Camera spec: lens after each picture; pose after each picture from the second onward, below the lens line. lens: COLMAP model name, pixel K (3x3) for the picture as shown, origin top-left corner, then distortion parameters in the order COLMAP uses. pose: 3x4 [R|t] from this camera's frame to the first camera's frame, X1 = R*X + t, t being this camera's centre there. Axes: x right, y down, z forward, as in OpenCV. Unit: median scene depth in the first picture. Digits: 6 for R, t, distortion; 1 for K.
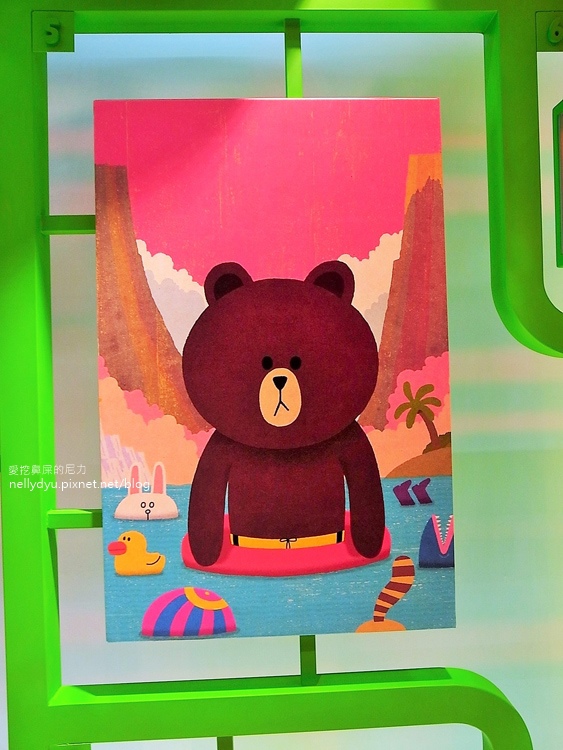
lens RADIAL K [[609.1, 0, 280.7], [0, 609.1, 369.9], [0, 0, 1]] dist [-0.058212, 0.053290]
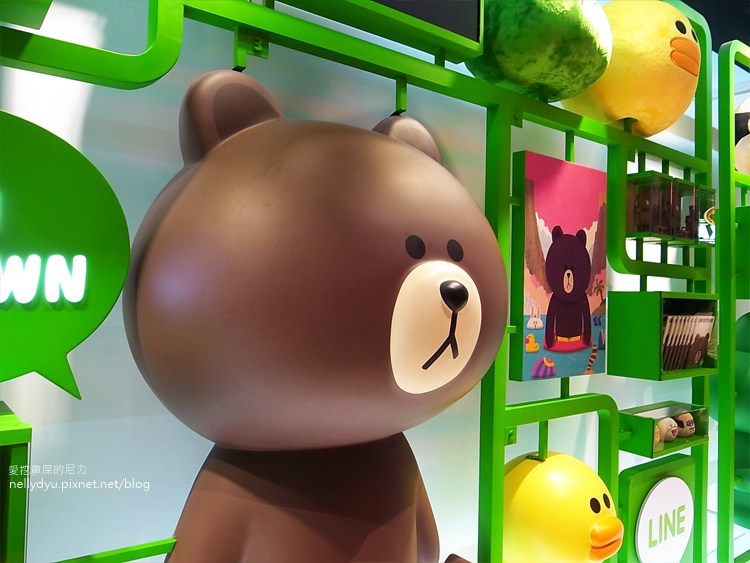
lens RADIAL K [[609.1, 0, 371.5], [0, 609.1, 275.1], [0, 0, 1]] dist [-0.058212, 0.053290]
pose [[0.811588, 0.066780, 0.580401, -2.128737], [-0.048734, 0.997722, -0.046651, 0.176741], [-0.582194, 0.009576, 0.812994, -0.566358]]
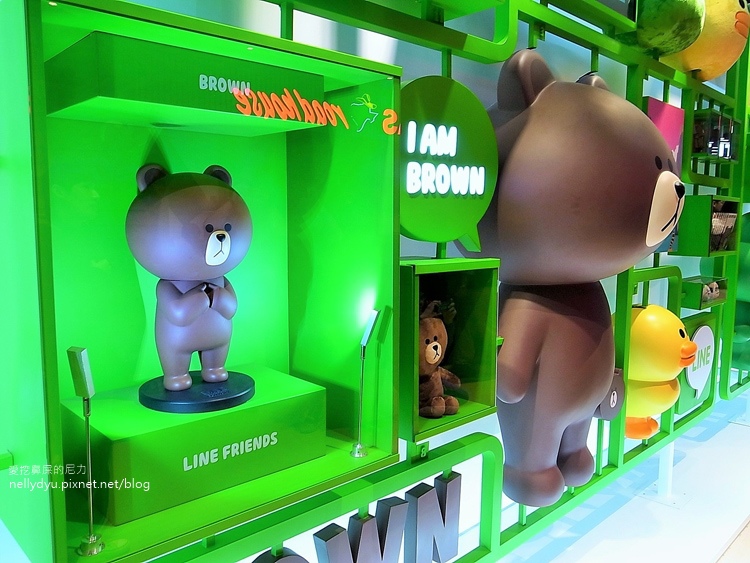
lens RADIAL K [[609.1, 0, 381.6], [0, 609.1, 279.0], [0, 0, 1]] dist [-0.058212, 0.053290]
pose [[0.737619, -0.034195, 0.674351, -3.760918], [-0.031867, 0.995841, 0.085354, 0.341903], [-0.674465, -0.084448, 0.733461, -0.570885]]
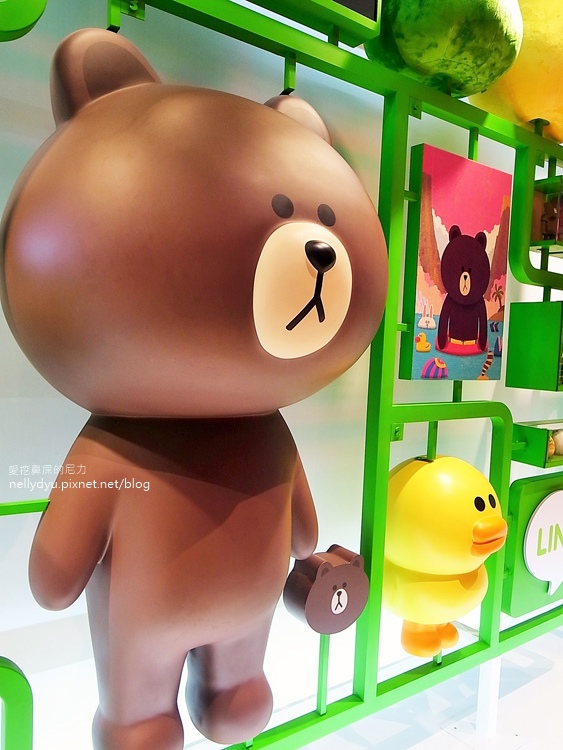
lens RADIAL K [[609.1, 0, 284.3], [0, 609.1, 379.5], [0, 0, 1]] dist [-0.058212, 0.053290]
pose [[0.824732, 0.030292, 0.564712, -1.998581], [-0.069472, 0.996428, 0.048010, 0.368816], [-0.561240, -0.078827, 0.823891, -0.653079]]
